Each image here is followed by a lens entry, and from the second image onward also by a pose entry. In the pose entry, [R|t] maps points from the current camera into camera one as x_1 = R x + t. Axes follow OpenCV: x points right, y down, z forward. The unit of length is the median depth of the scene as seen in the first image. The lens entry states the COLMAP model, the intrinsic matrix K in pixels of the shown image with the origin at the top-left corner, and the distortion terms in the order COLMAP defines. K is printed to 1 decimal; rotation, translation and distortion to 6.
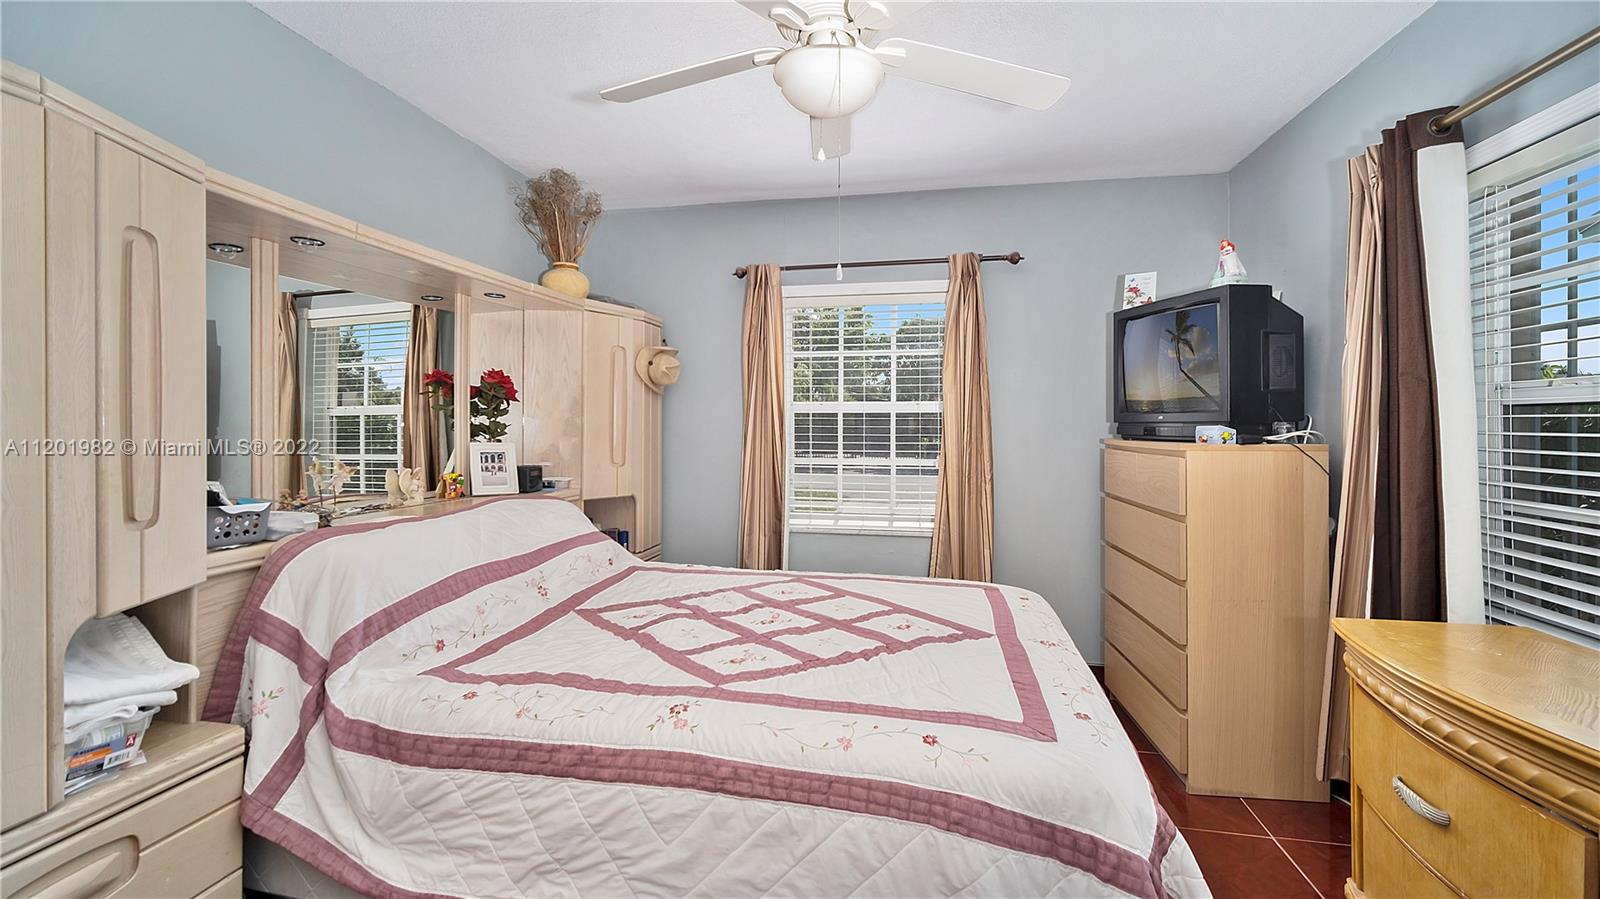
lens RADIAL K [[646.1, 0, 785.2], [0, 646.1, 448.5], [0, 0, 1]] dist [-0.001634, -0.000120]
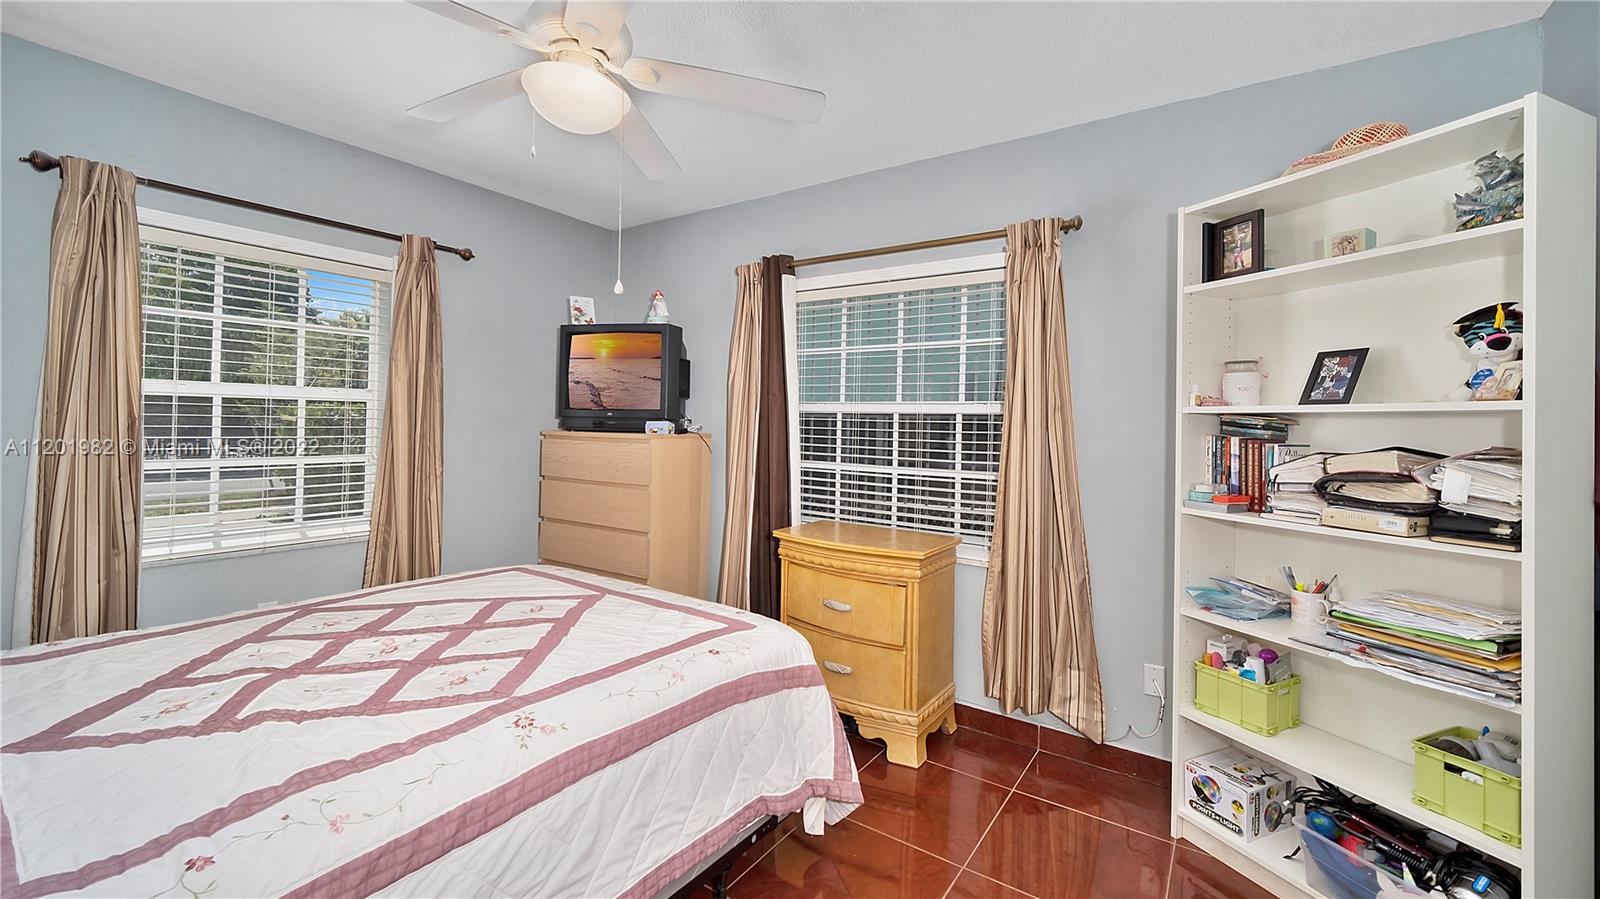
lens RADIAL K [[646.1, 0, 785.2], [0, 646.1, 448.5], [0, 0, 1]] dist [-0.001634, -0.000120]
pose [[0.409117, -0.030908, 0.911958, -0.432935], [0.017249, 0.999510, 0.026137, -0.005888], [-0.912319, 0.005037, 0.409450, 0.136578]]
